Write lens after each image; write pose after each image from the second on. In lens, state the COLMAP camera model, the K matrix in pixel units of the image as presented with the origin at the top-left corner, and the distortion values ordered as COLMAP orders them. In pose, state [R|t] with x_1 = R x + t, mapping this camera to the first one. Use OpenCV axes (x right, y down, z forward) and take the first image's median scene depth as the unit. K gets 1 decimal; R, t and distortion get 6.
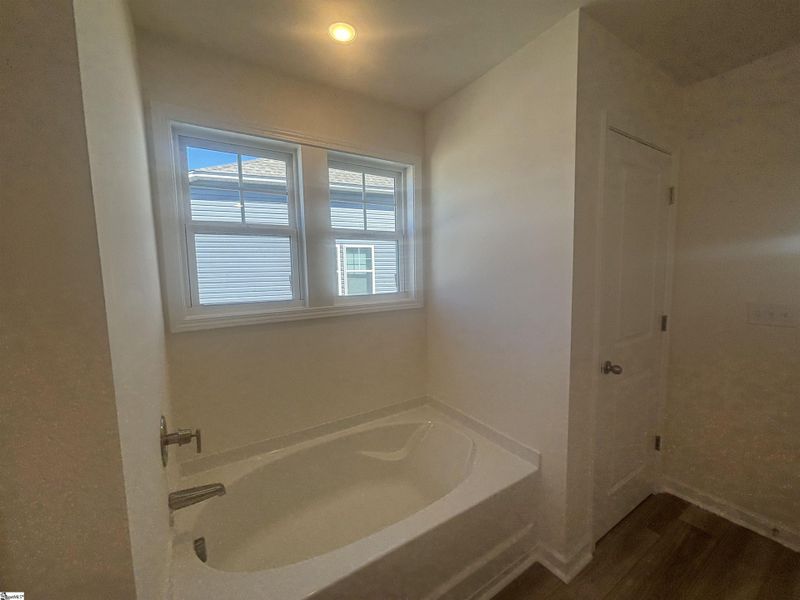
lens RADIAL K [[324.5, 0, 400.0], [0, 324.5, 300.0], [0, 0, 1]] dist [0.002318, 0.000168]
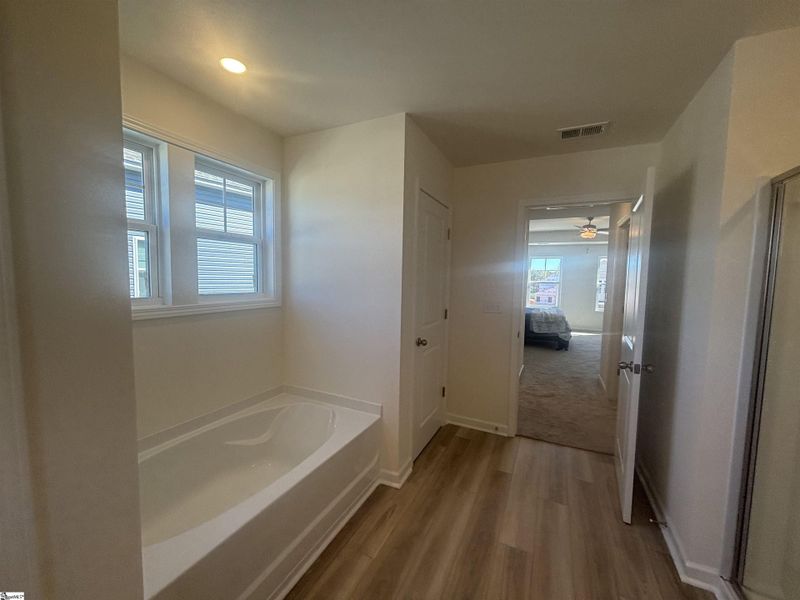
lens RADIAL K [[324.5, 0, 400.0], [0, 324.5, 300.0], [0, 0, 1]] dist [0.002318, 0.000168]
pose [[0.845958, 0.000124, 0.533250, -0.218403], [0.010538, 0.999801, -0.016950, 0.031387], [-0.533146, 0.019958, 0.845788, -0.212937]]
